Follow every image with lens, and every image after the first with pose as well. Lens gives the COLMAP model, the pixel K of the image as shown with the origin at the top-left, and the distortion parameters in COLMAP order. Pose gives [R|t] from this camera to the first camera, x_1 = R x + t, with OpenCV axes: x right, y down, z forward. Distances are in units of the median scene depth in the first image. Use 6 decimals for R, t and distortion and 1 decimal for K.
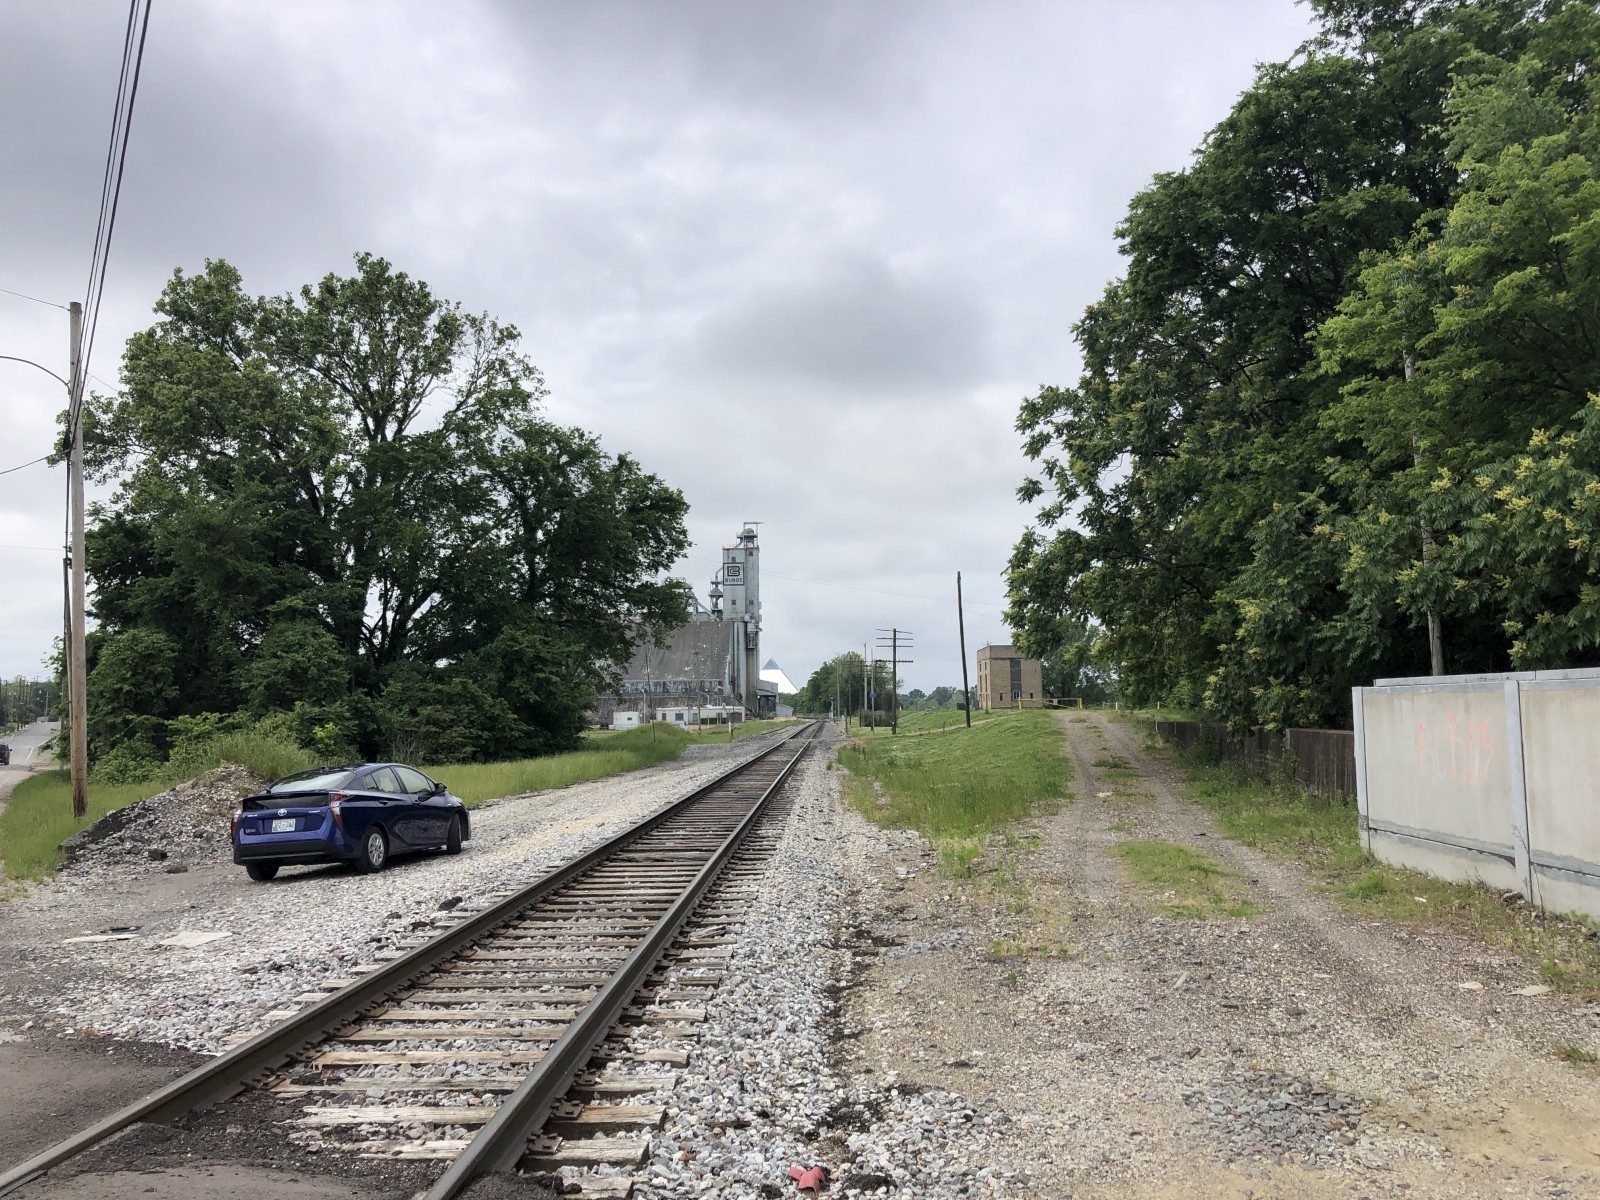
lens RADIAL K [[1302.0, 0, 756.6], [0, 1302.0, 574.8], [0, 0, 1]] dist [0.062401, -0.056624]
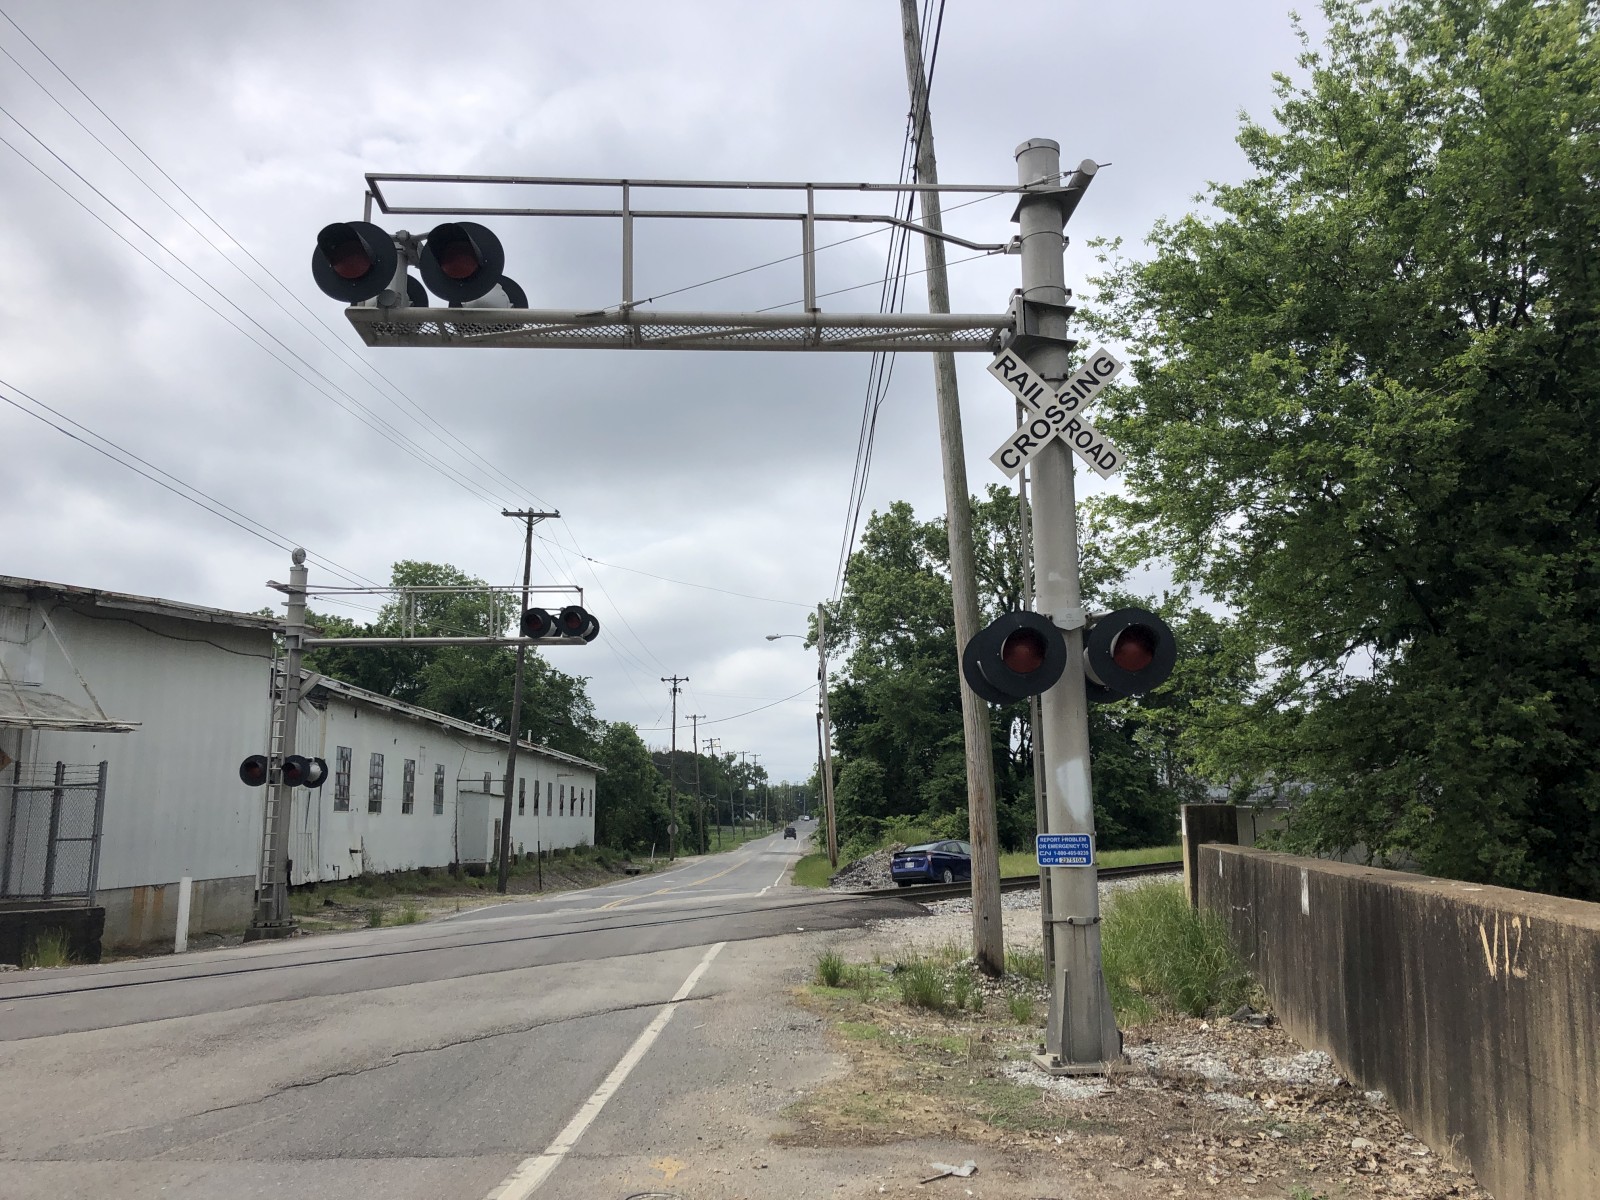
lens RADIAL K [[1302.0, 0, 804.8], [0, 1302.0, 582.9], [0, 0, 1]] dist [0.062401, -0.056624]
pose [[0.882462, -0.082420, -0.463107, 0.169389], [0.050366, 0.995426, -0.081184, -0.038218], [0.467680, 0.048316, 0.882576, -0.335247]]
